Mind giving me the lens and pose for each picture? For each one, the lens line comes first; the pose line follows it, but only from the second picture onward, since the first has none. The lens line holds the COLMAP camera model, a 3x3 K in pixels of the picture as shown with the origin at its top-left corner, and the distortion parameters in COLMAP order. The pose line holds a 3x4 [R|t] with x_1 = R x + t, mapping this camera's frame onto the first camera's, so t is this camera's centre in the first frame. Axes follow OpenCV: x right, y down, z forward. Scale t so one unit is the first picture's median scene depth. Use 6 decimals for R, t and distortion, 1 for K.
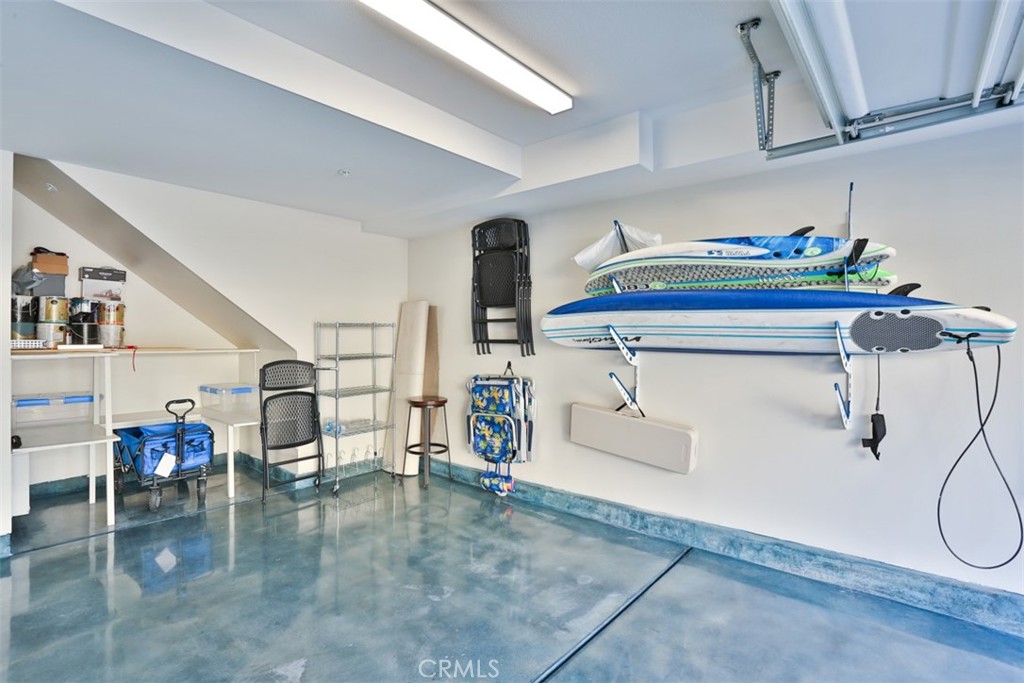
lens RADIAL K [[496.0, 0, 520.4], [0, 496.0, 337.0], [0, 0, 1]] dist [-0.075626, 0.031290]
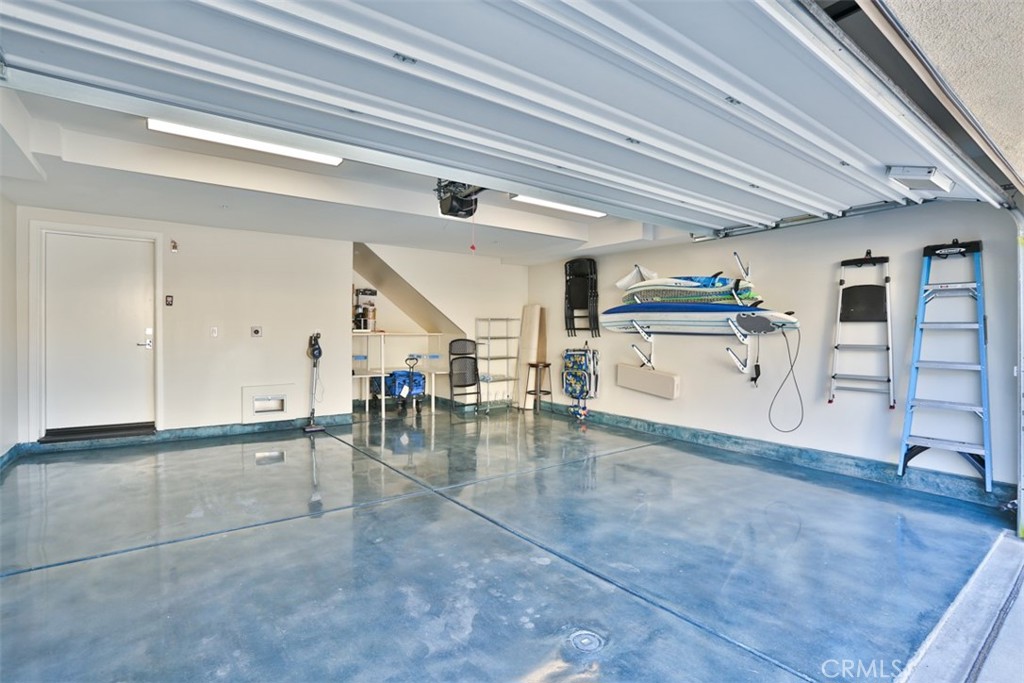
lens RADIAL K [[496.0, 0, 520.4], [0, 496.0, 337.0], [0, 0, 1]] dist [-0.075626, 0.031290]
pose [[0.973149, 0.008216, -0.230030, 0.154171], [-0.004865, 0.999874, 0.015127, 0.011964], [0.230125, -0.013602, 0.973066, -0.737038]]
